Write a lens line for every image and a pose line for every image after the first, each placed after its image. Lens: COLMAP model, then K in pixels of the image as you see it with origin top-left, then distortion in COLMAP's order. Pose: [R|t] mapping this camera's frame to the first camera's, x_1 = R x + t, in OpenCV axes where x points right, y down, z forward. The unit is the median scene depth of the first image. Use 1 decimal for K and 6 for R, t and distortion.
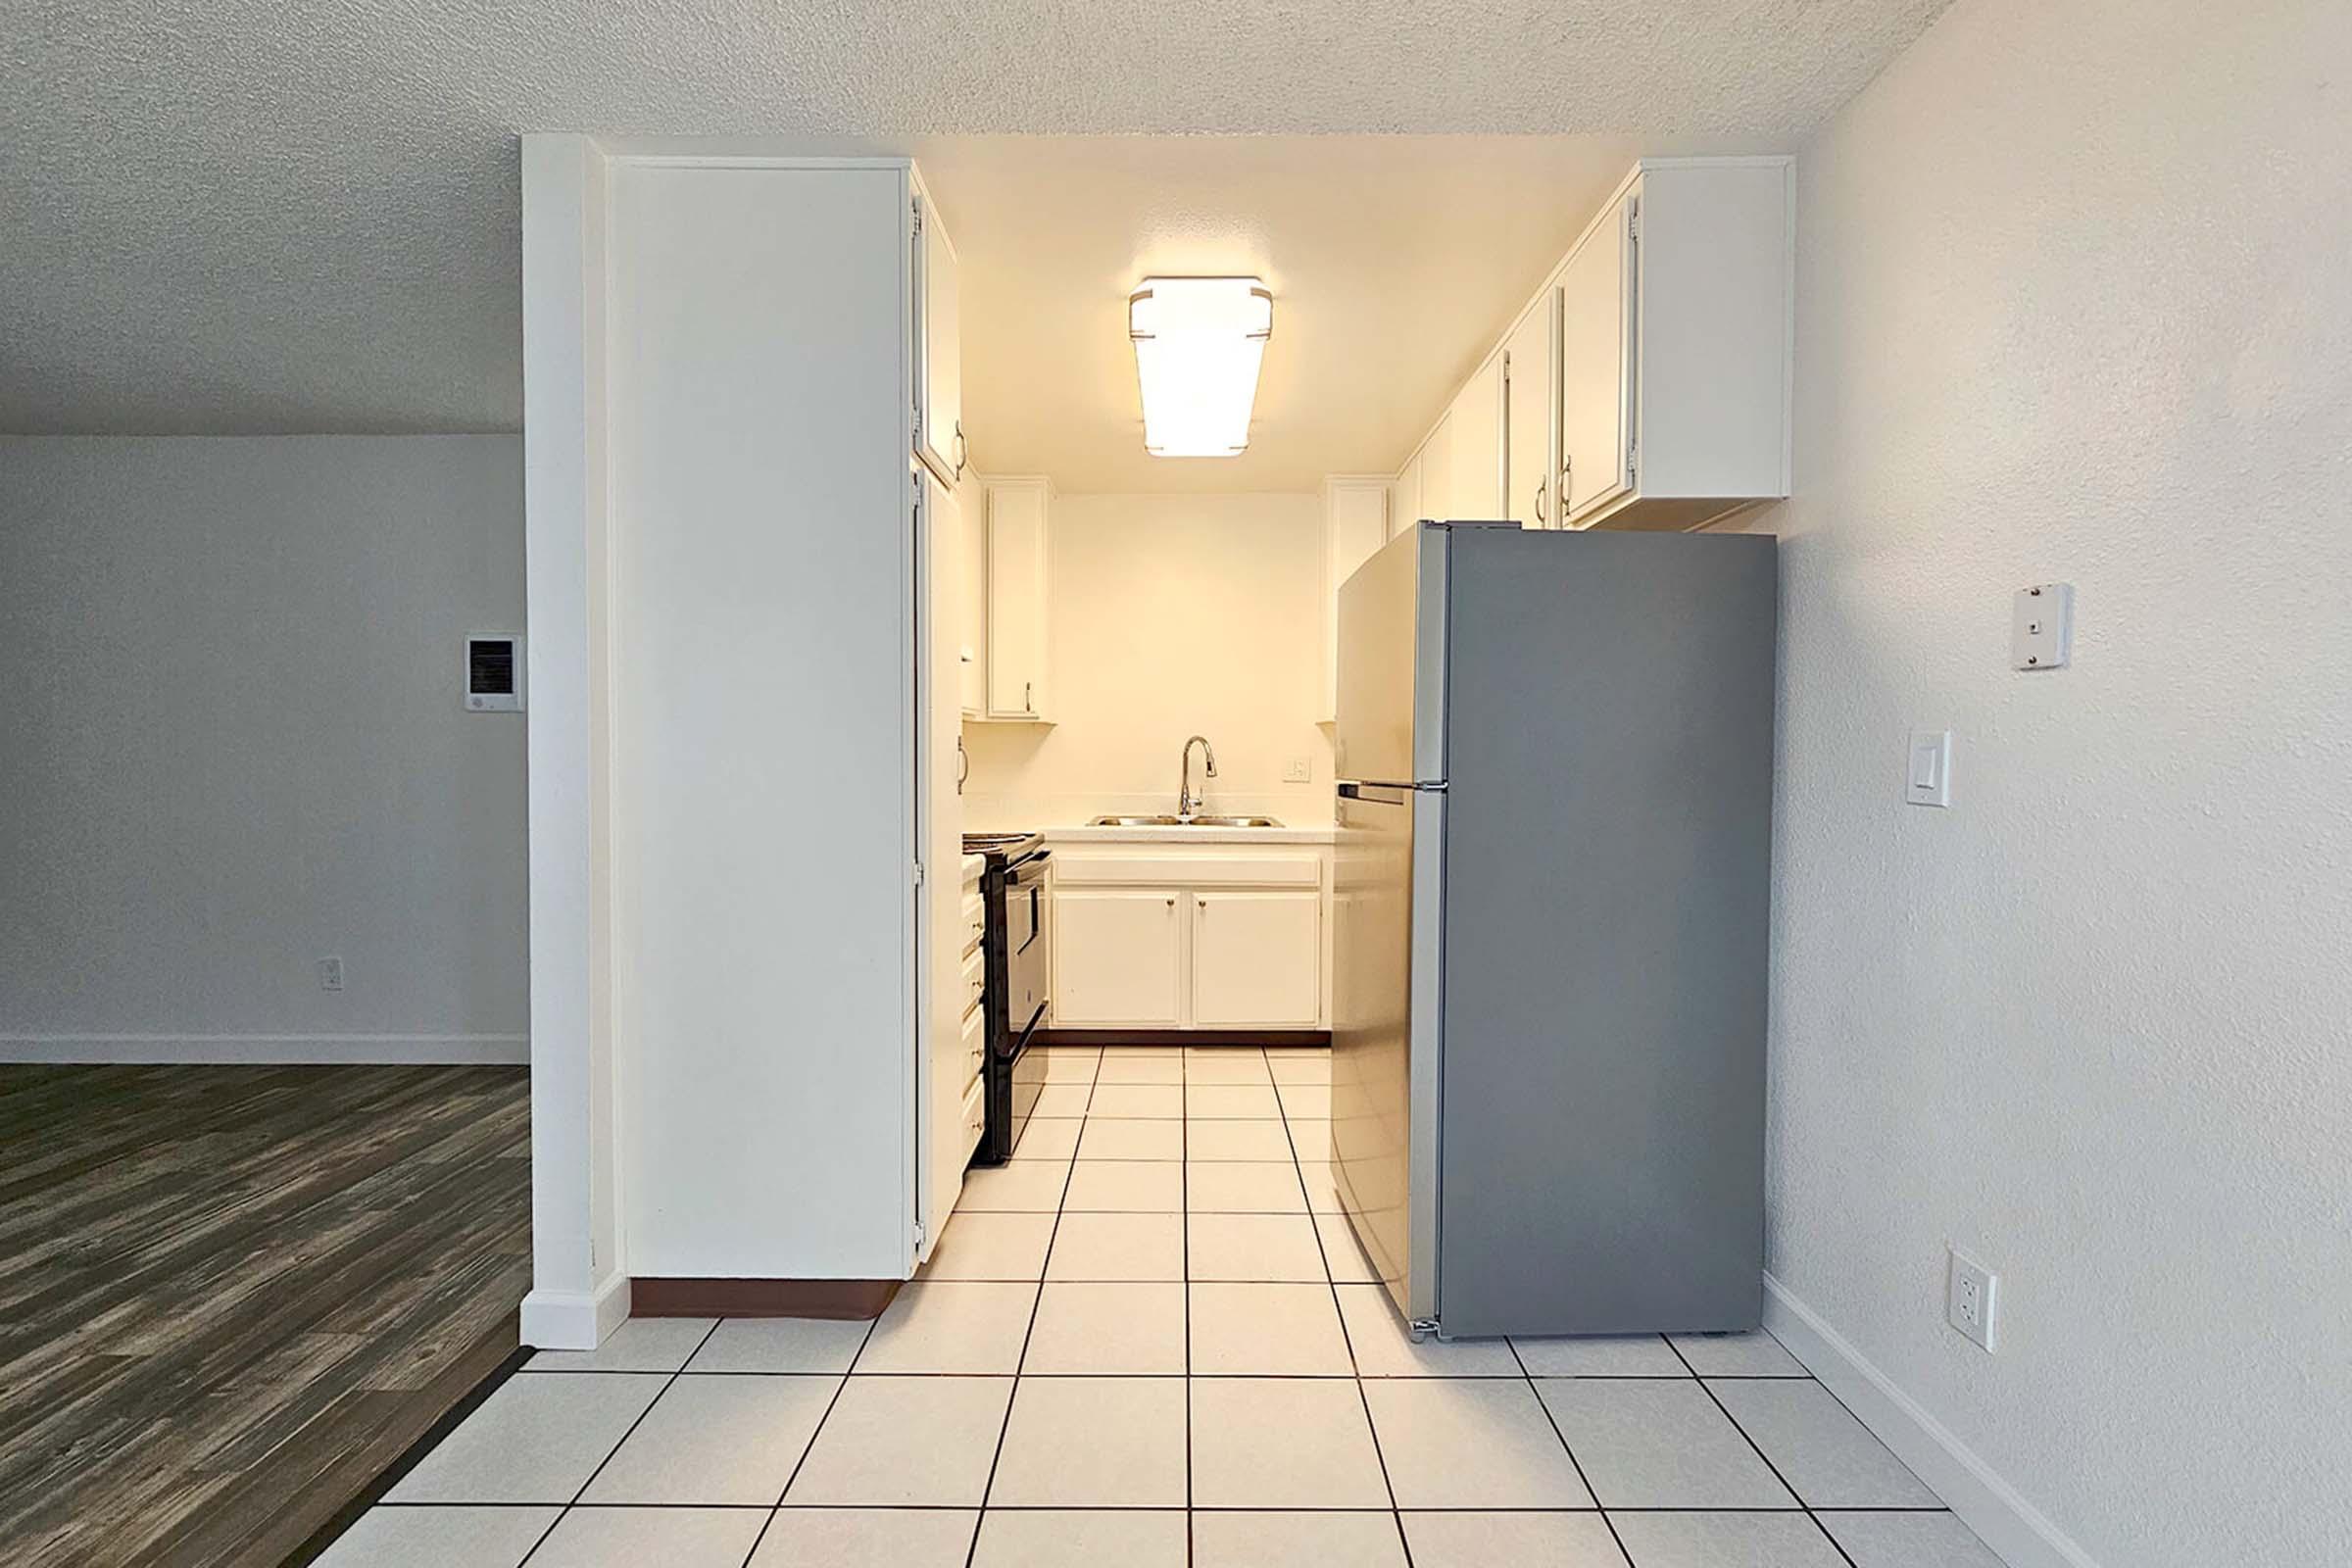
lens RADIAL K [[959.4, 0, 1179.1], [0, 959.4, 782.5], [0, 0, 1]] dist [-0.008121, 0.002810]
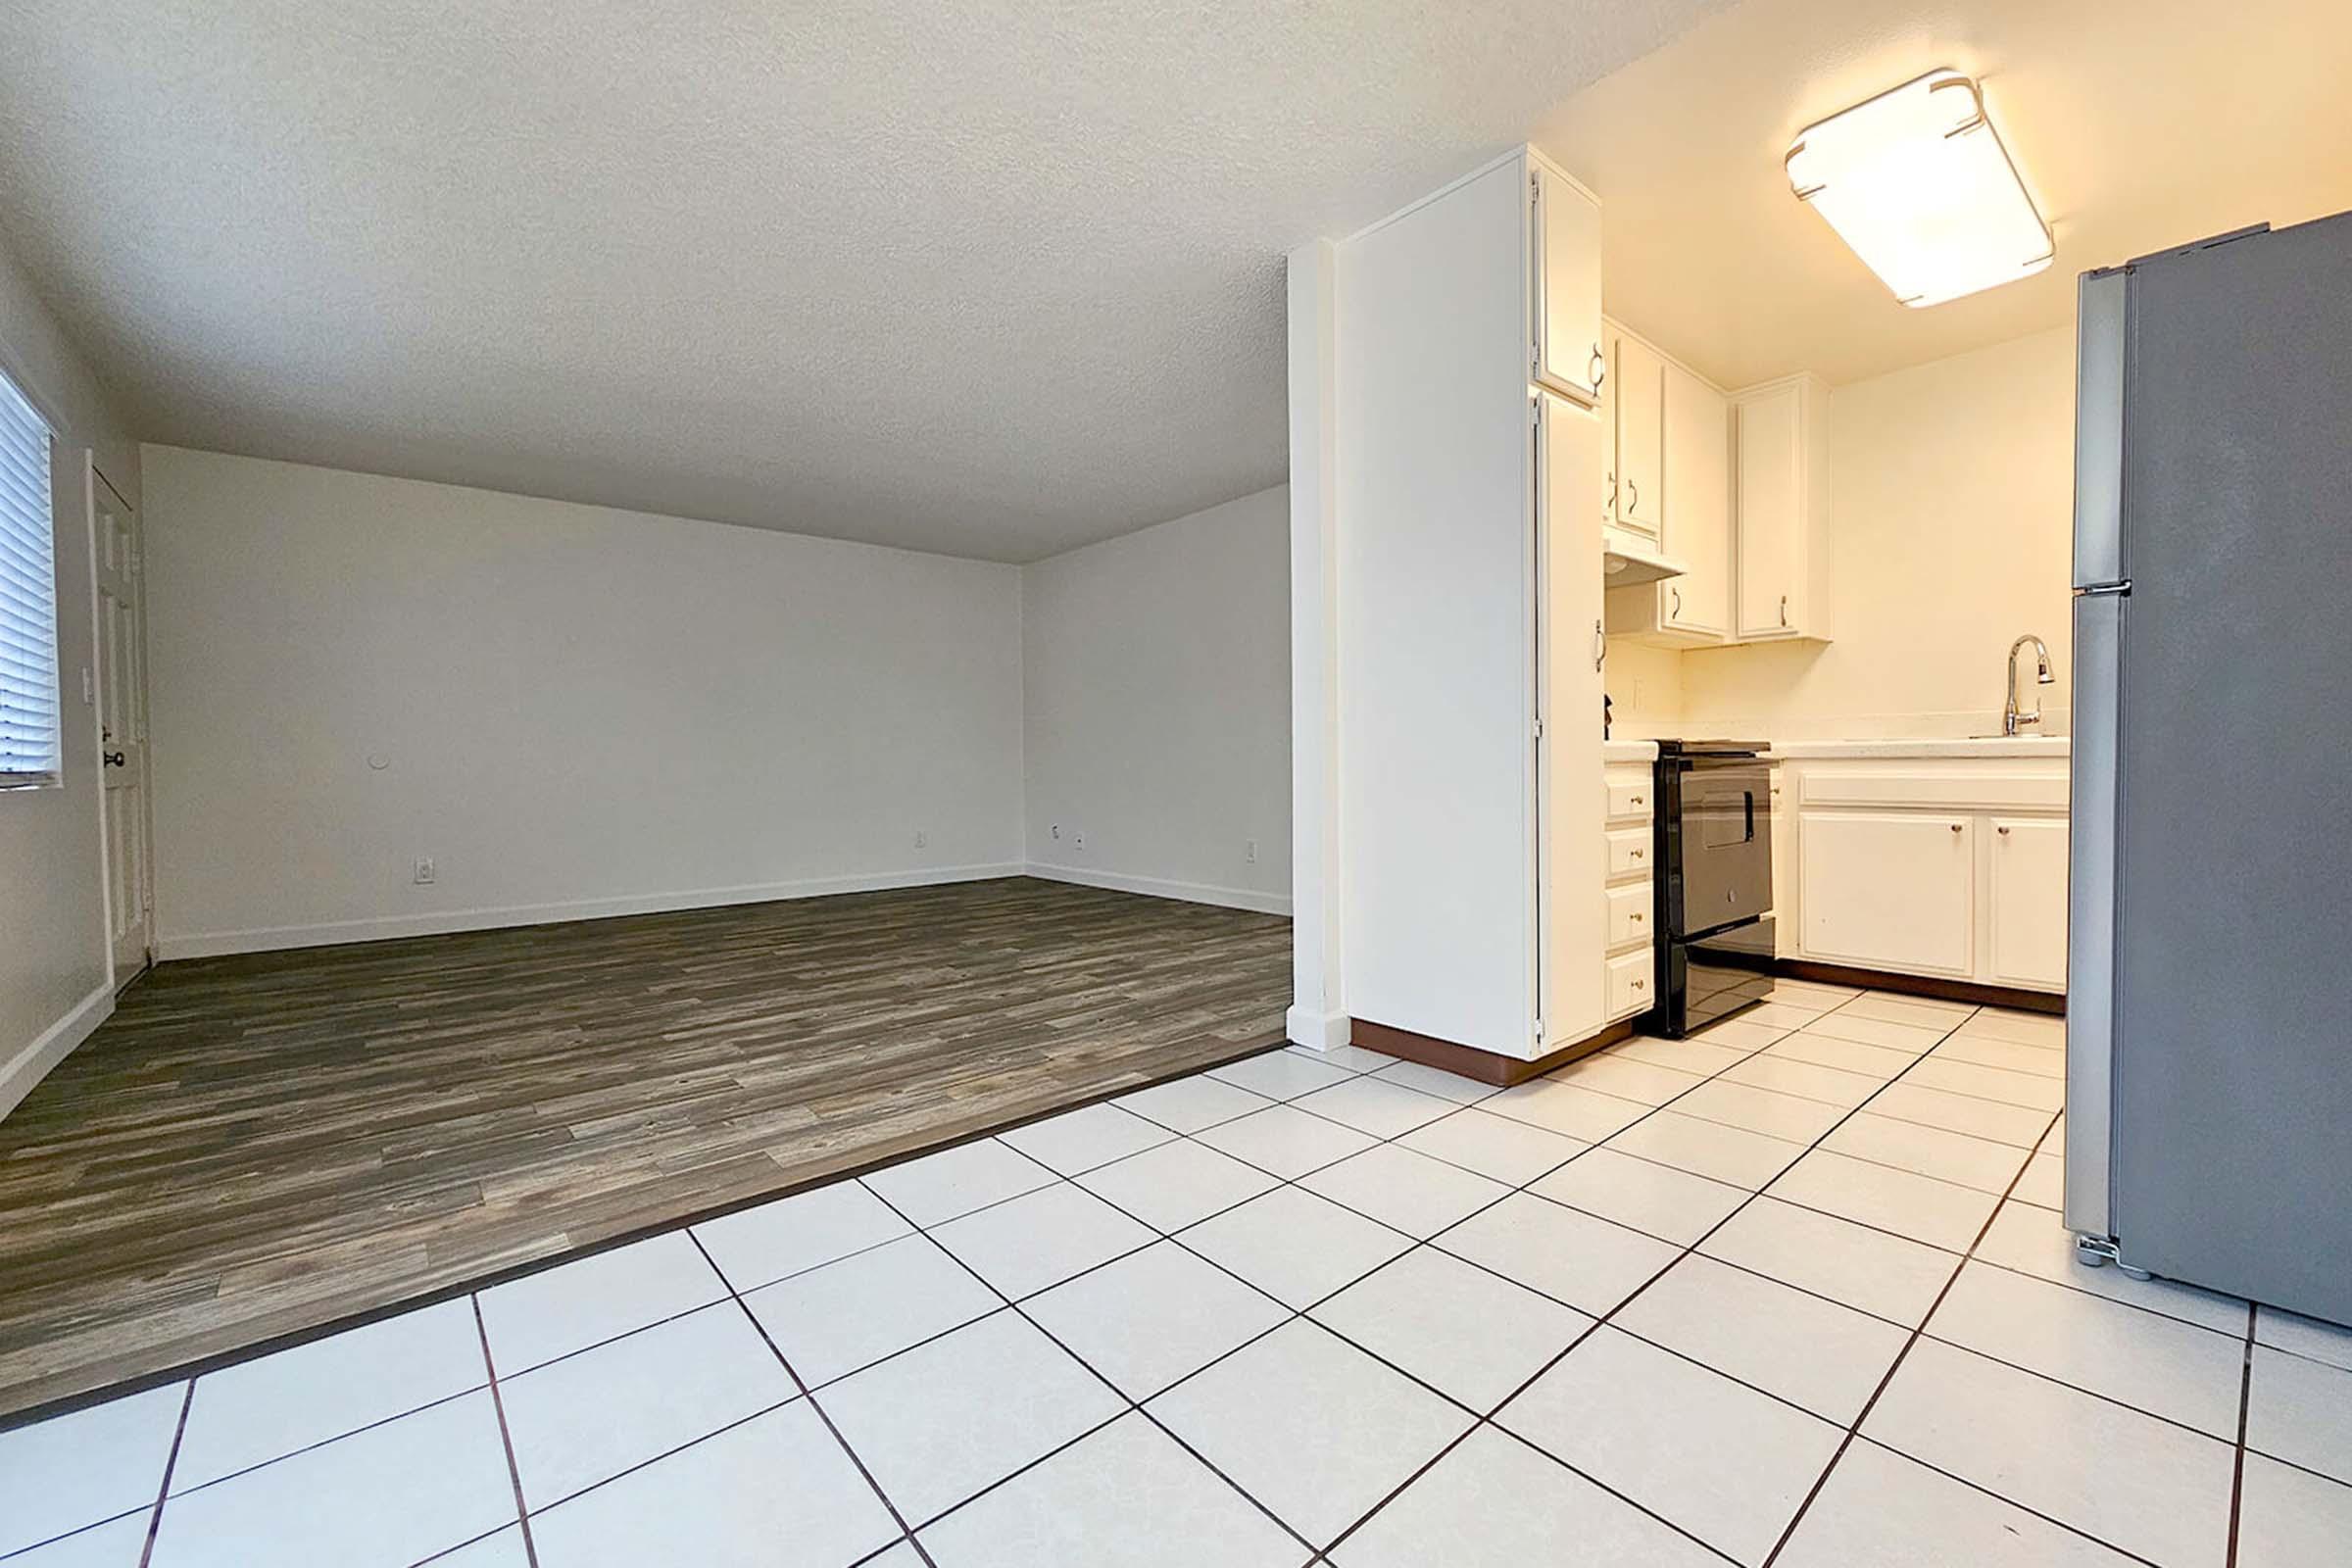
lens RADIAL K [[959.4, 0, 1179.1], [0, 959.4, 782.5], [0, 0, 1]] dist [-0.008121, 0.002810]
pose [[0.648974, 0.006115, -0.760786, 0.327593], [-0.006264, 0.999977, 0.002694, 0.151431], [0.760785, 0.003017, 0.648997, -0.123092]]
